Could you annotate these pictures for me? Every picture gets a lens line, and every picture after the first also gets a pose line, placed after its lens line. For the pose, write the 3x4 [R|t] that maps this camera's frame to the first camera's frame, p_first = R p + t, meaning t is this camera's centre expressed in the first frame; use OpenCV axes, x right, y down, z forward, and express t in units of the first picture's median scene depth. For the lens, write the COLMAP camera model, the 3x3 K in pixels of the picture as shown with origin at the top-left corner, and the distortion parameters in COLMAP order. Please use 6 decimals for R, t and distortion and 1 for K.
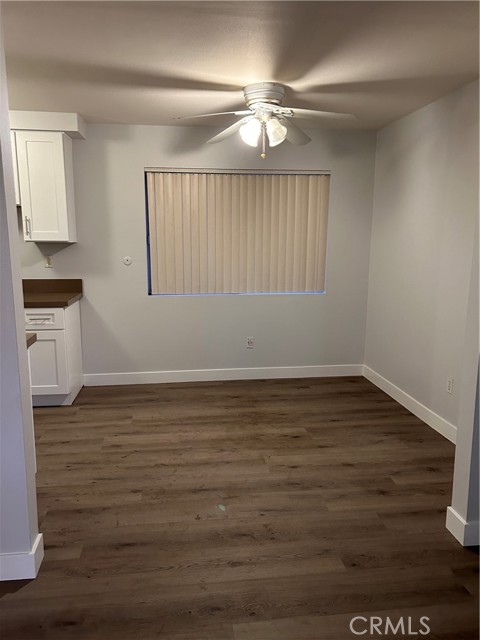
lens RADIAL K [[487.2, 0, 239.1], [0, 487.2, 324.9], [0, 0, 1]] dist [0.100995, -0.097997]
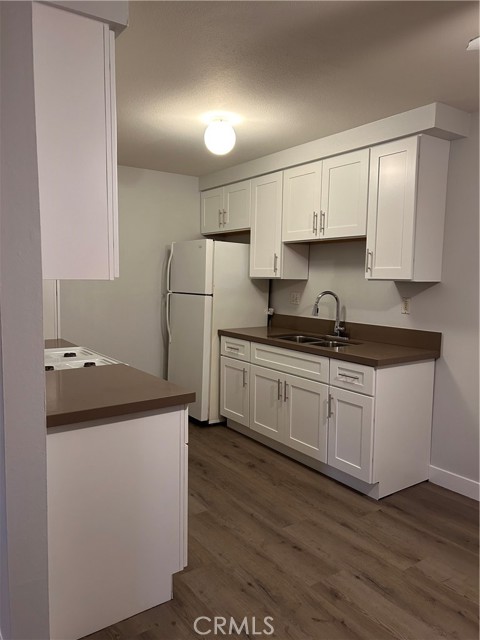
lens RADIAL K [[487.2, 0, 239.1], [0, 487.2, 324.9], [0, 0, 1]] dist [0.100995, -0.097997]
pose [[0.472949, 0.095273, -0.875924, 0.200738], [-0.168286, 0.985603, 0.016338, -0.079135], [0.864869, 0.139679, 0.482173, 0.473314]]
